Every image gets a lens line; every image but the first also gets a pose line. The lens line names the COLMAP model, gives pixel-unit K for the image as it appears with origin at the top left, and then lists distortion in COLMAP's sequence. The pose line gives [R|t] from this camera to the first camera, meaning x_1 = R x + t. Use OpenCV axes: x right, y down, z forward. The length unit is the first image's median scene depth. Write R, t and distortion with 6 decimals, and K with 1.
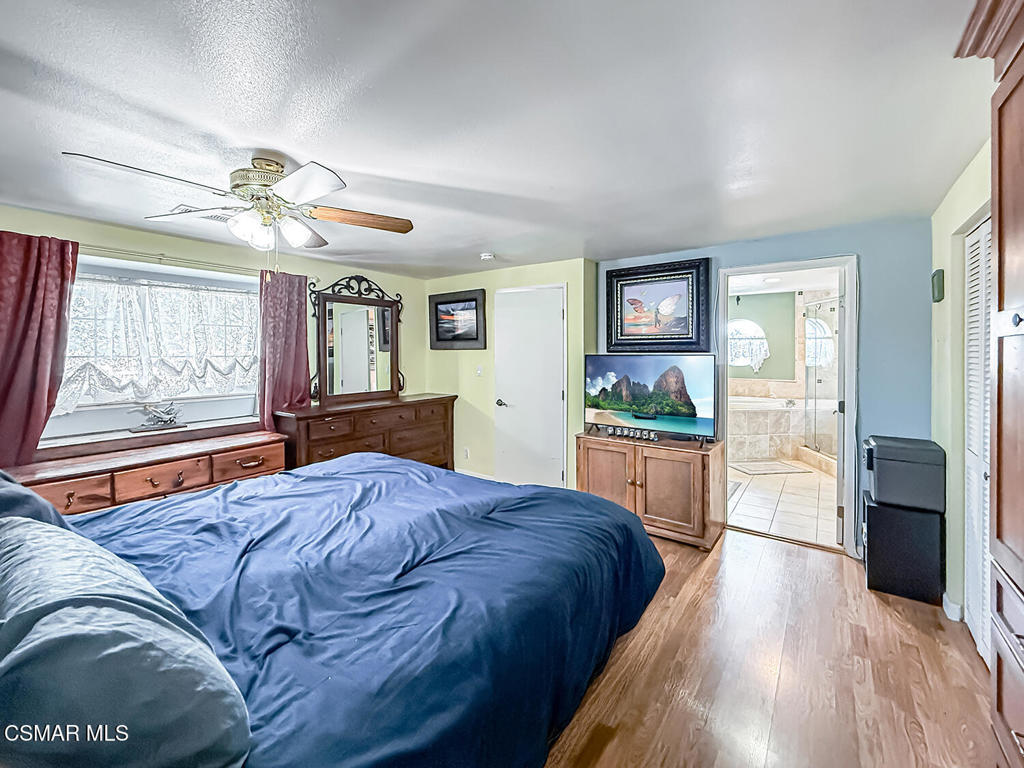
lens RADIAL K [[421.2, 0, 512.4], [0, 421.2, 351.8], [0, 0, 1]] dist [0.000761, 0.000169]
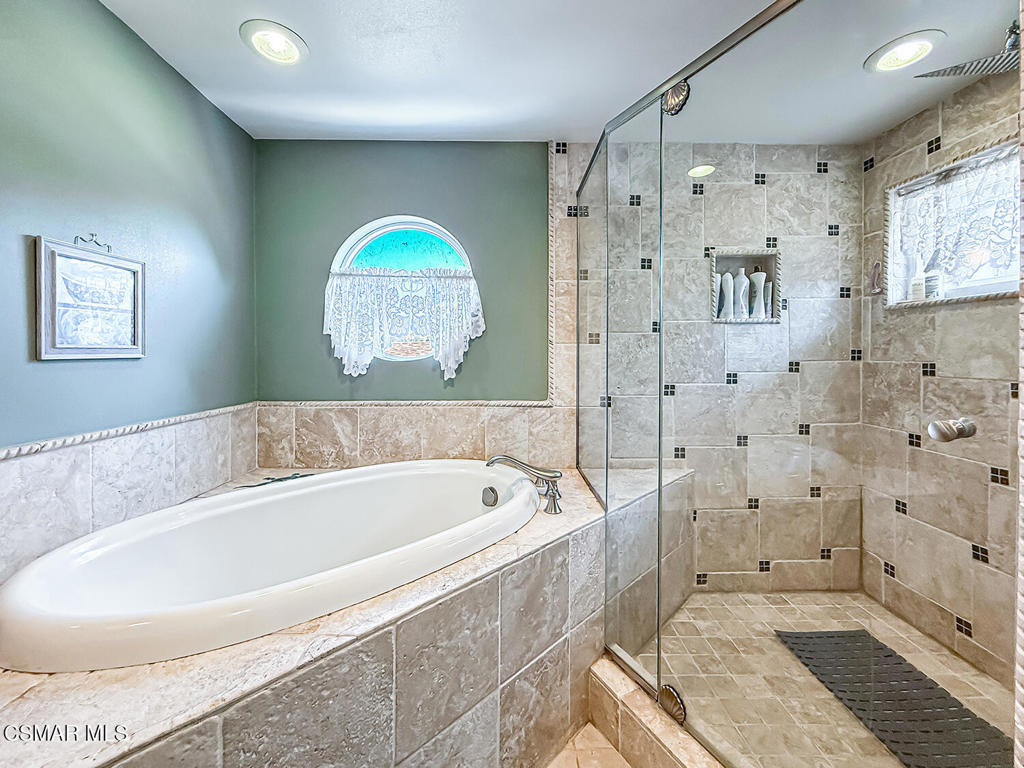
lens RADIAL K [[412.6, 0, 510.8], [0, 412.6, 360.1], [0, 0, 1]] dist [0.000290, 0.000066]
pose [[0.789693, -0.003959, 0.613489, 0.450352], [-0.001465, 0.999964, 0.008338, 0.032098], [-0.613500, -0.007483, 0.789659, 0.770786]]
